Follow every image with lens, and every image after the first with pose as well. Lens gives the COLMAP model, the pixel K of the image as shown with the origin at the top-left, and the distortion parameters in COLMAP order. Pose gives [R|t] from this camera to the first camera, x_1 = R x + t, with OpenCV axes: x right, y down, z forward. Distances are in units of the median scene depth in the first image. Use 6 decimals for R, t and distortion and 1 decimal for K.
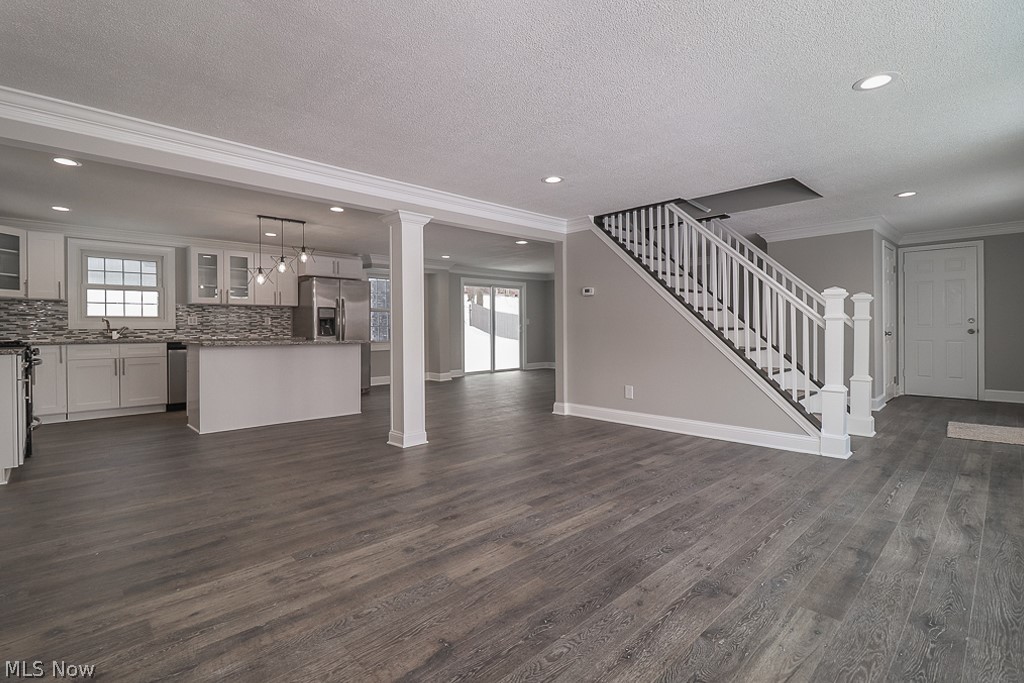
lens RADIAL K [[478.4, 0, 511.7], [0, 478.4, 326.0], [0, 0, 1]] dist [0.019892, -0.012299]
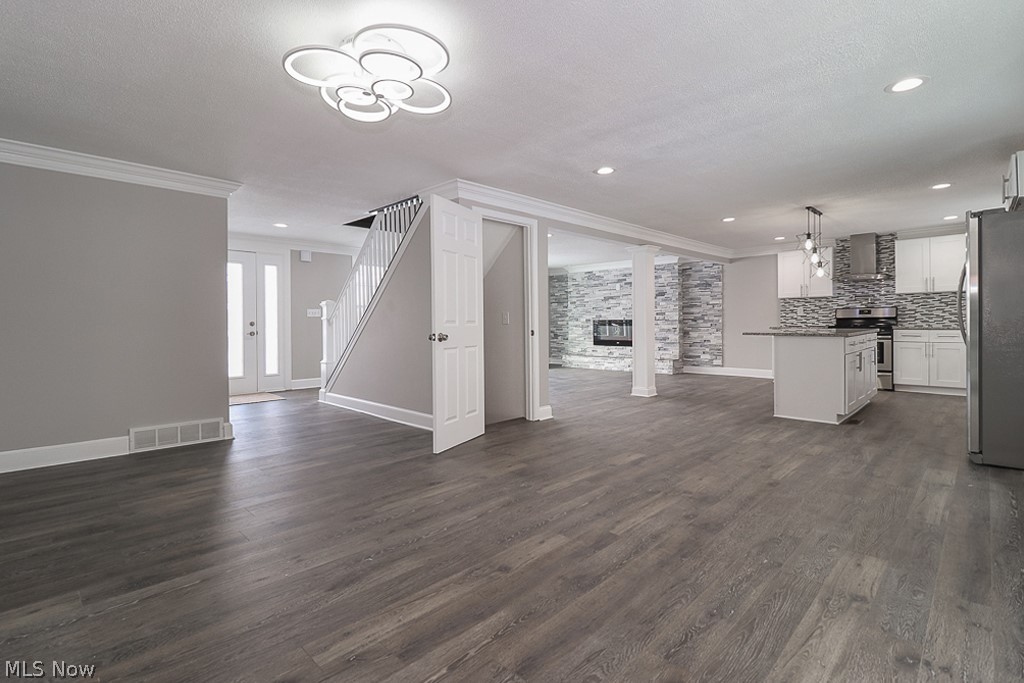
lens RADIAL K [[478.4, 0, 511.7], [0, 478.4, 326.0], [0, 0, 1]] dist [0.019892, -0.012299]
pose [[-0.999596, 0.016229, -0.023317, 0.185192], [0.016119, 0.999858, 0.004881, 0.006474], [0.023392, 0.004503, -0.999716, 1.947311]]
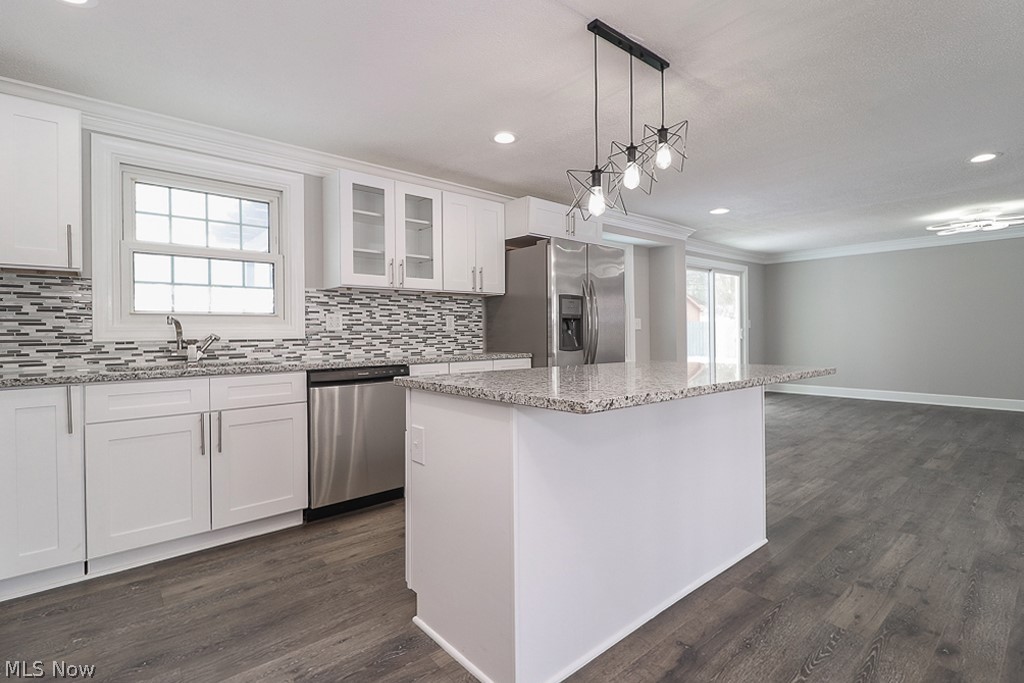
lens RADIAL K [[486.6, 0, 513.1], [0, 486.6, 327.9], [0, 0, 1]] dist [0.021599, -0.013322]
pose [[0.998559, -0.006133, -0.053313, -0.533270], [0.005703, 0.999950, -0.008219, 0.000200], [0.053361, 0.007903, 0.998544, 0.595371]]
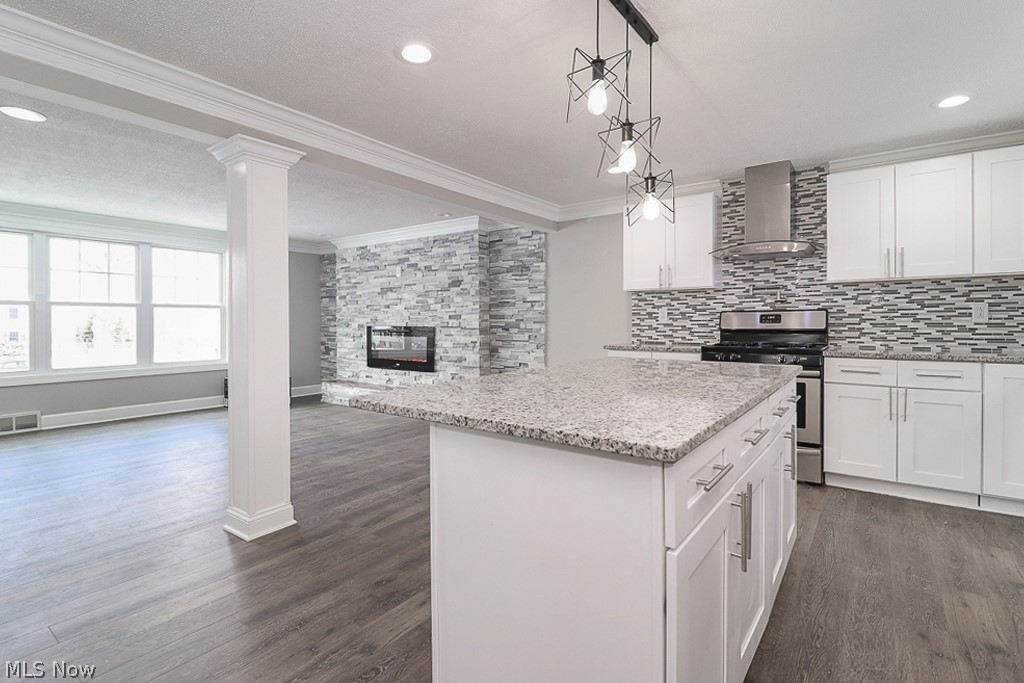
lens RADIAL K [[486.6, 0, 513.1], [0, 486.6, 327.9], [0, 0, 1]] dist [0.021599, -0.013322]
pose [[-0.985485, 0.010988, -0.169404, -0.331474], [0.009298, 0.999899, 0.010770, -0.007215], [0.169506, 0.009038, -0.985488, 1.279039]]
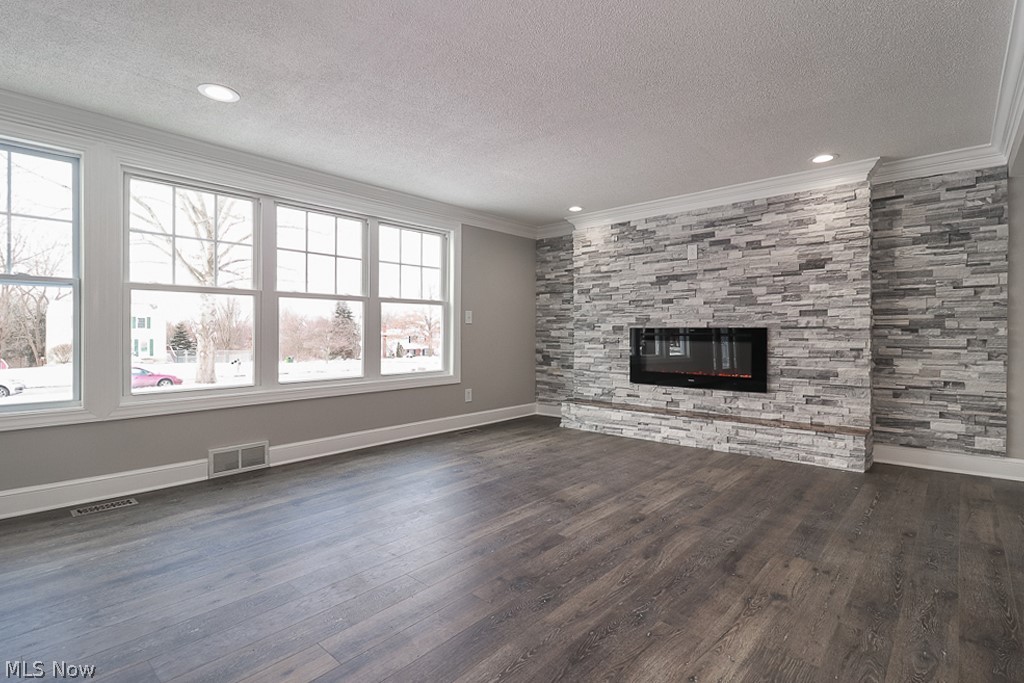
lens RADIAL K [[493.9, 0, 513.5], [0, 493.9, 333.8], [0, 0, 1]] dist [0.022742, -0.015497]
pose [[-0.997561, 0.009119, -0.069198, 0.090534], [0.009062, 0.999958, 0.001137, 0.005245], [0.069205, 0.000507, -0.997602, 0.934835]]
